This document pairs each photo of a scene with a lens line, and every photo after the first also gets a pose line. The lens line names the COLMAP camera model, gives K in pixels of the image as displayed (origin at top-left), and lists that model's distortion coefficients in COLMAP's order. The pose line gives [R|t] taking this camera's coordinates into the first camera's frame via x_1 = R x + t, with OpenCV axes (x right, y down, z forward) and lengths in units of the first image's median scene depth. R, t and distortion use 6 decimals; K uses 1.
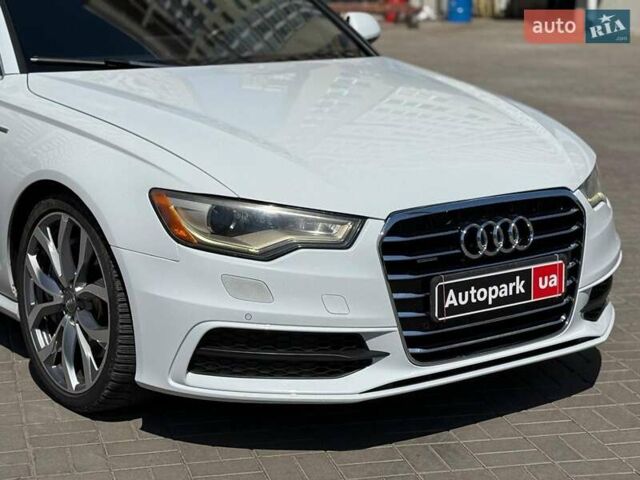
lens RADIAL K [[1332.0, 0, 320.0], [0, 1332.0, 240.0], [0, 0, 1]] dist [0.071272, 0.118015]
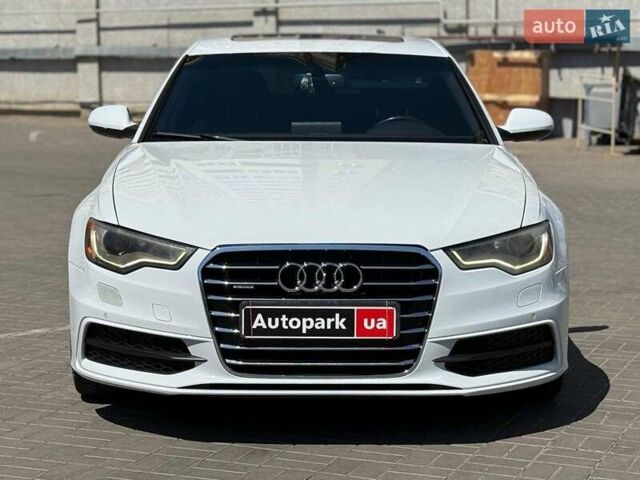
lens RADIAL K [[1471.8, 0, 320.0], [0, 1471.8, 240.0], [0, 0, 1]] dist [0.055272, 0.247010]
pose [[0.812892, 0.057109, -0.579608, 0.879344], [-0.122940, 0.989582, -0.074918, 0.062163], [0.569291, 0.132157, 0.811444, -0.048127]]
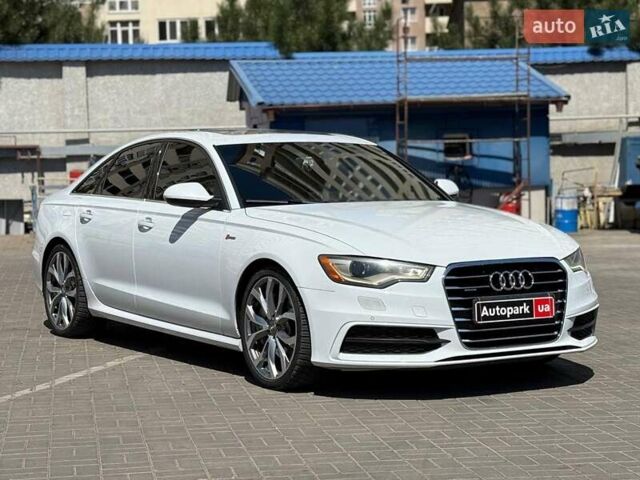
lens RADIAL K [[1332.0, 0, 320.0], [0, 1332.0, 240.0], [0, 0, 1]] dist [0.071272, 0.118015]
pose [[0.994807, -0.022760, -0.099198, 0.056223], [0.004957, 0.984353, -0.176140, 0.258834], [0.101654, 0.174734, 0.979354, -0.788703]]
